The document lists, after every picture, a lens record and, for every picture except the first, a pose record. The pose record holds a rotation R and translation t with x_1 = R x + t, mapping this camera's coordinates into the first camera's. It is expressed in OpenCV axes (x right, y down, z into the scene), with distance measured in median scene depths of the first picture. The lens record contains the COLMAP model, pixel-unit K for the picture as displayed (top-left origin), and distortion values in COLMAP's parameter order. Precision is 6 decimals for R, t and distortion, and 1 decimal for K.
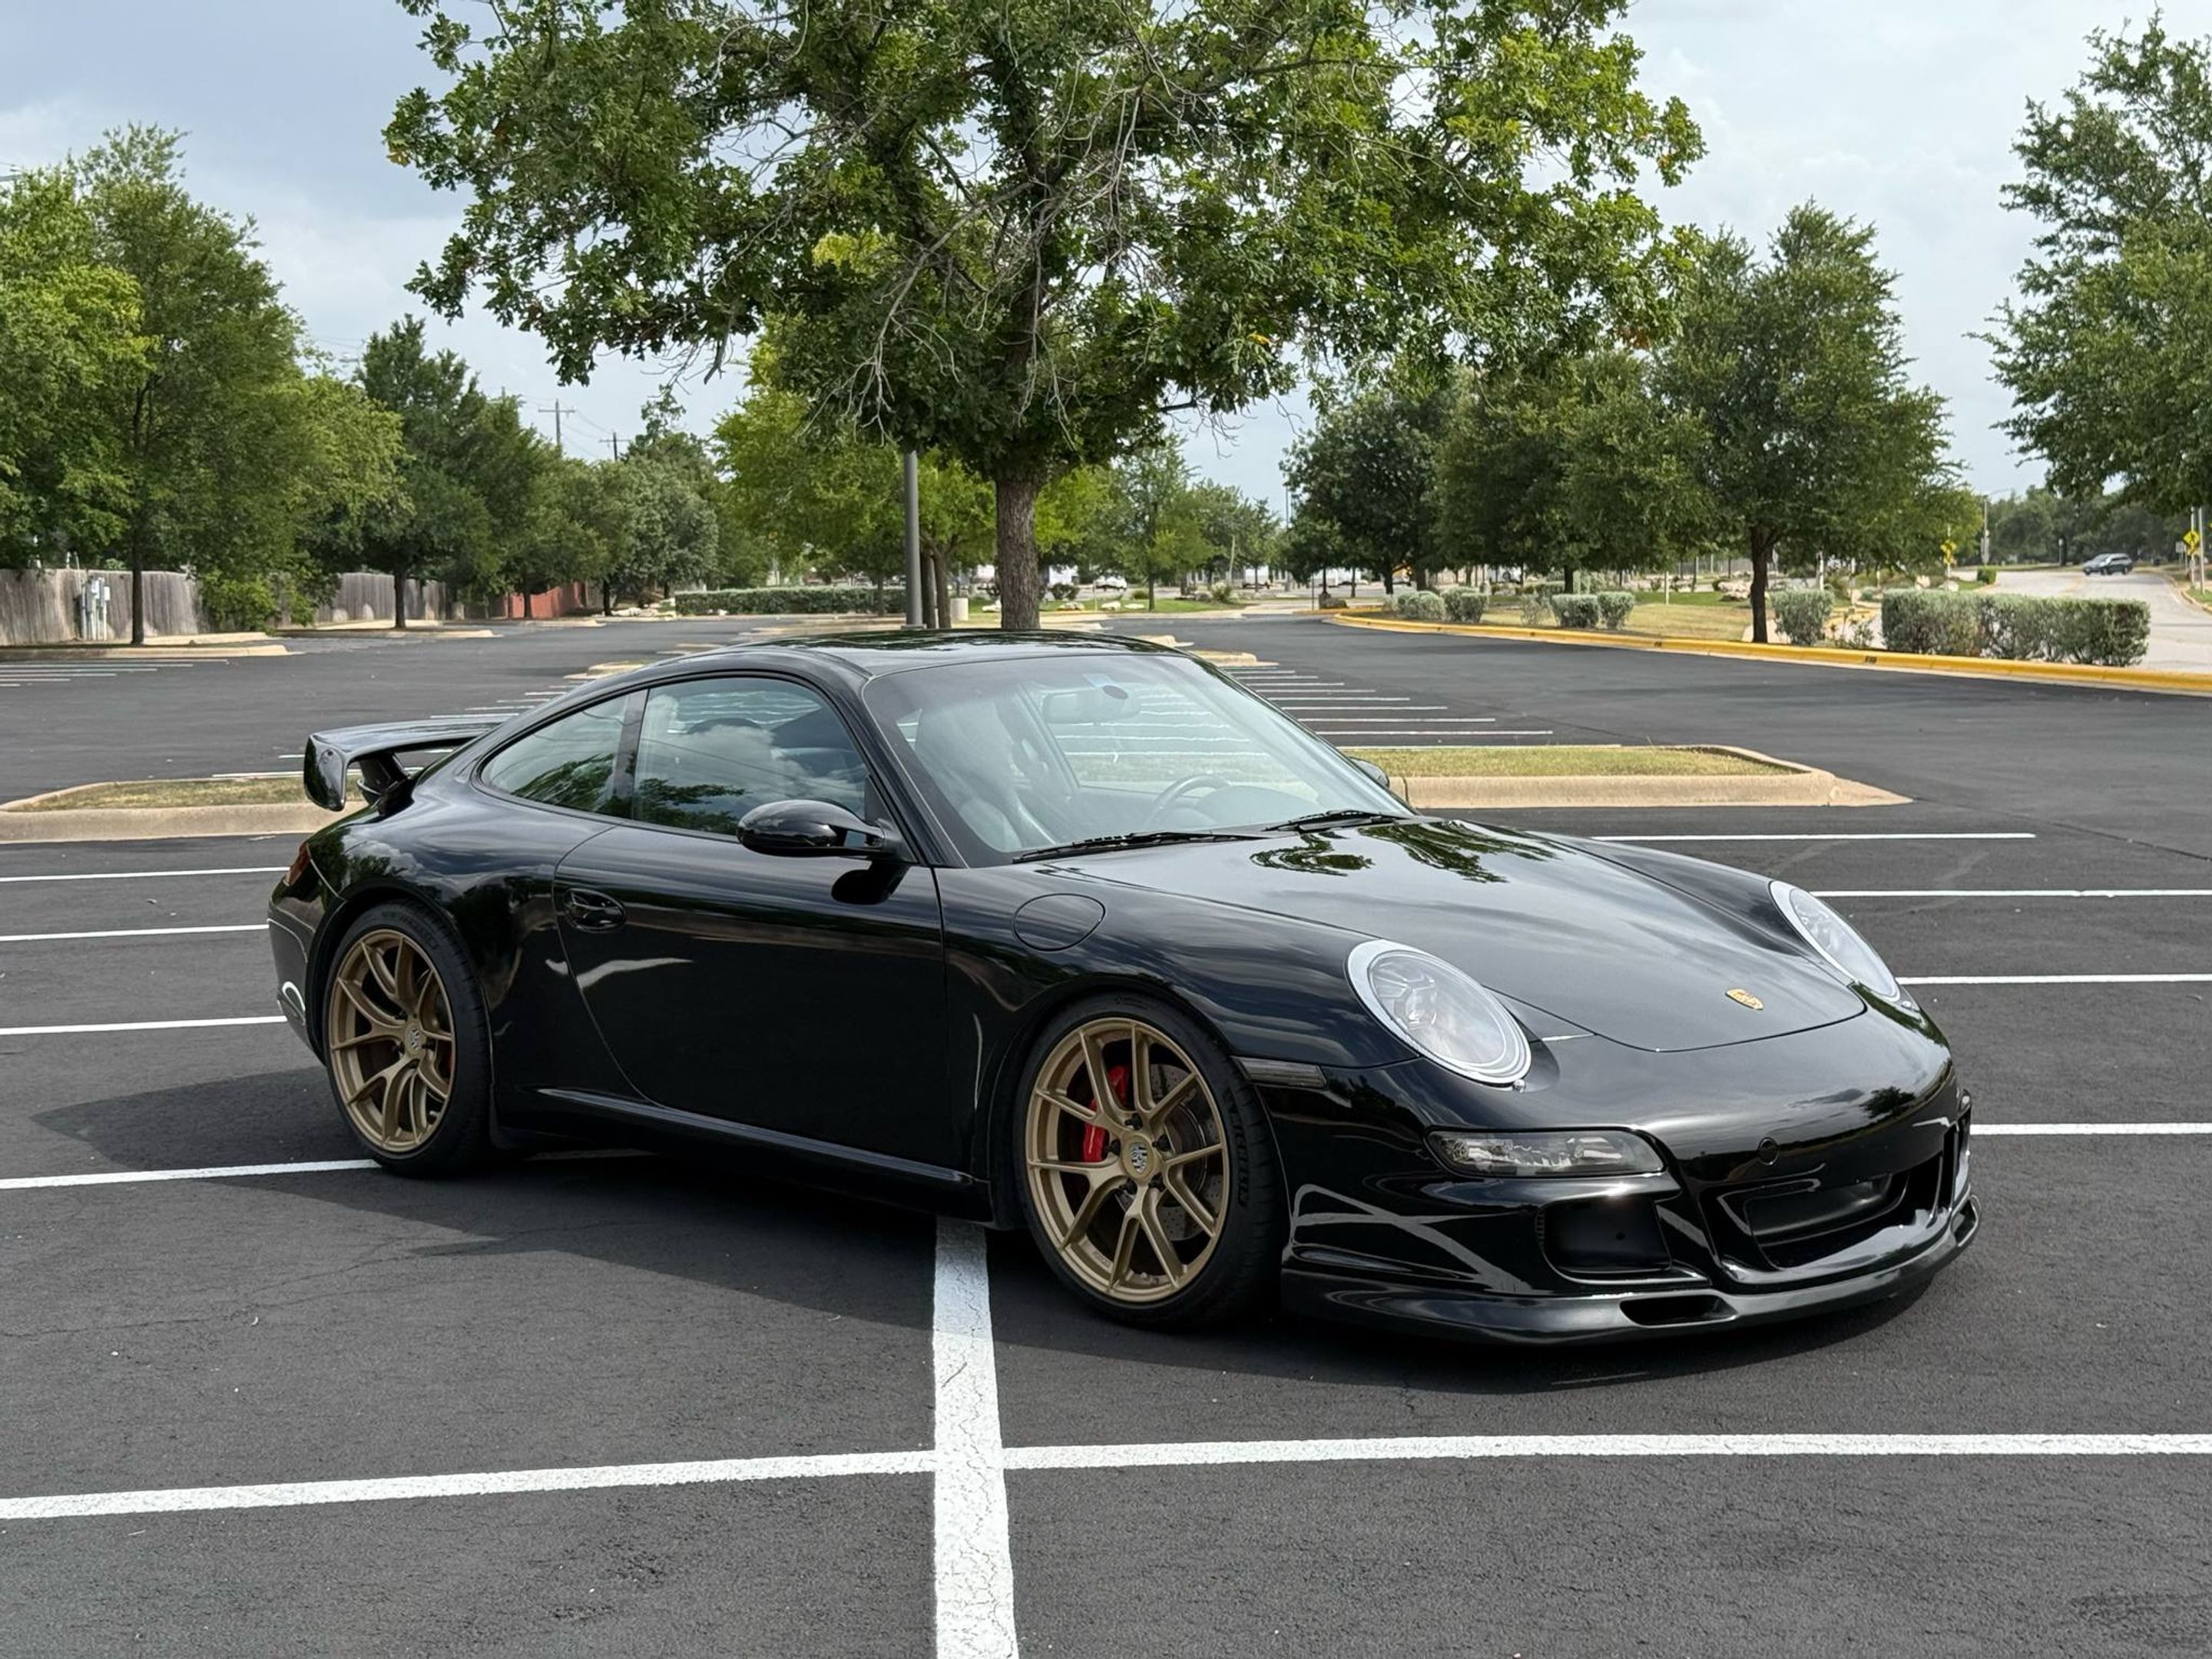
lens RADIAL K [[3098.2, 0, 1121.2], [0, 3098.2, 845.2], [0, 0, 1]] dist [0.194216, -0.406703]
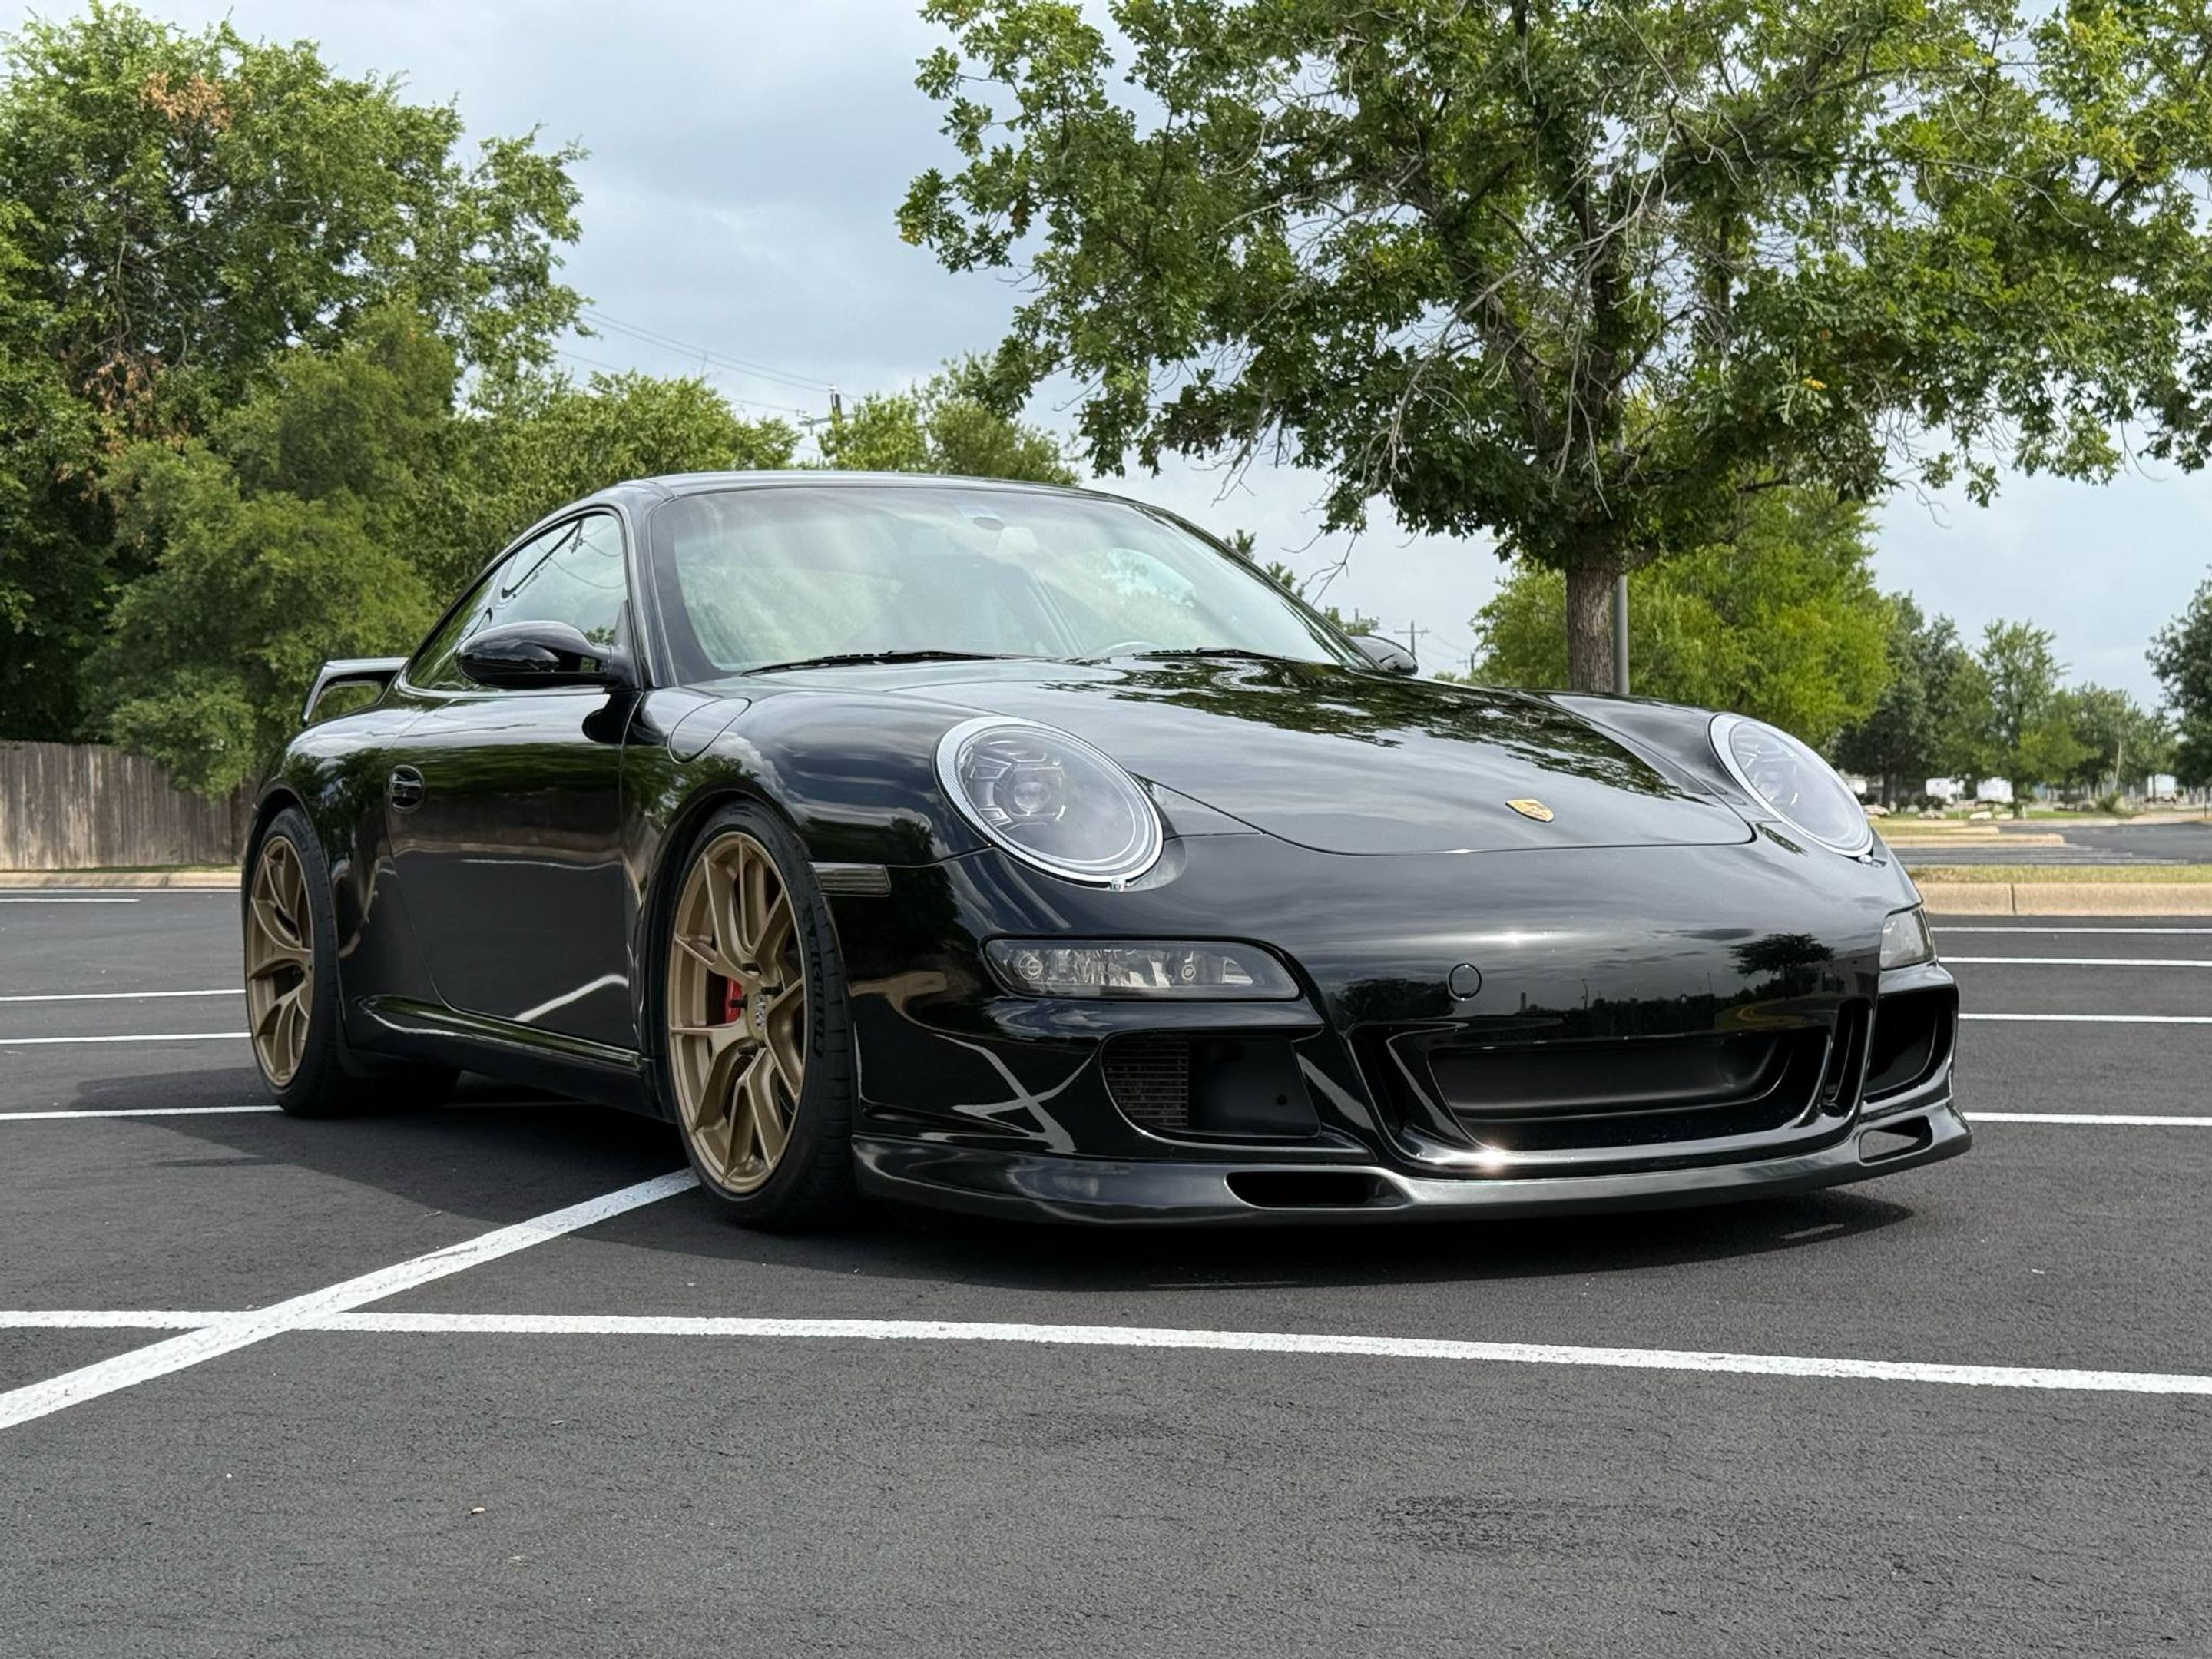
lens RADIAL K [[3097.0, 0, 1109.4], [0, 3097.0, 852.8], [0, 0, 1]] dist [0.200809, -0.467320]
pose [[0.960135, -0.000252, -0.279536, 0.090038], [-0.019225, 0.997572, -0.066931, 0.032167], [0.278874, 0.069637, 0.957799, 0.076652]]
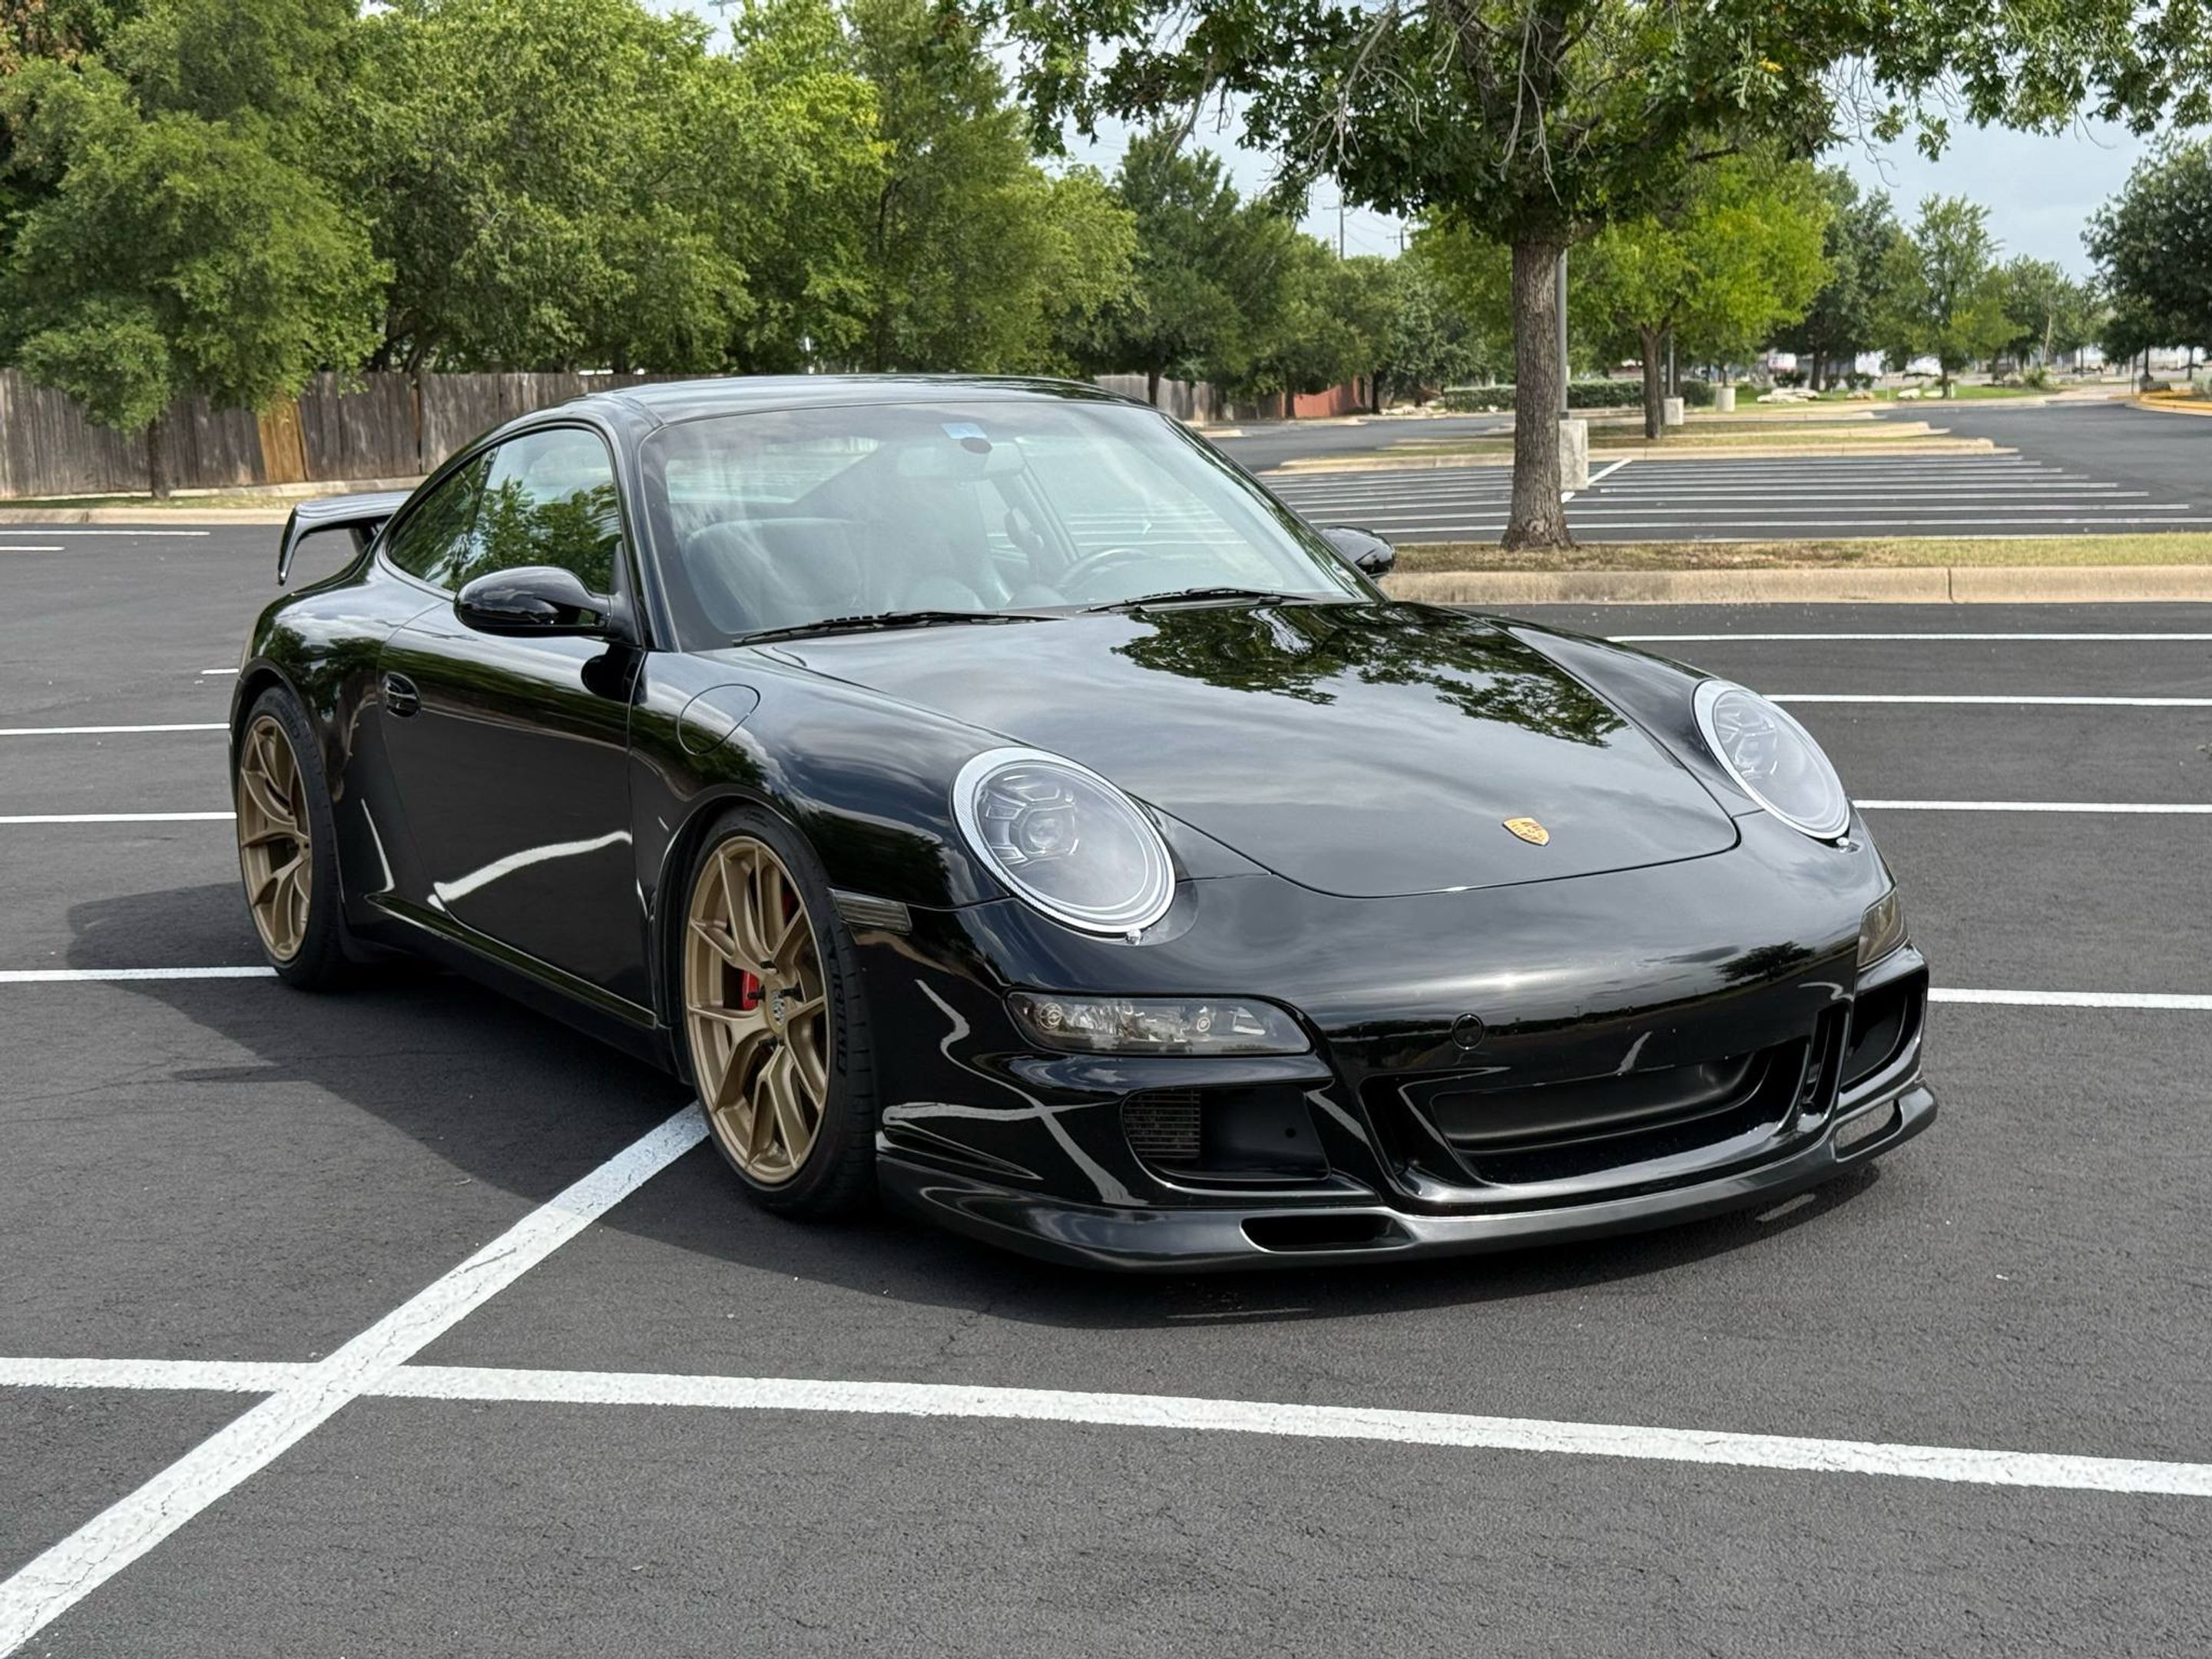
lens RADIAL K [[3097.0, 0, 1109.4], [0, 3097.0, 852.8], [0, 0, 1]] dist [0.200809, -0.467320]
pose [[0.966645, 0.026263, -0.254769, 0.085746], [-0.009365, 0.997688, 0.067313, 0.001191], [0.255948, -0.062682, 0.964656, 0.068348]]
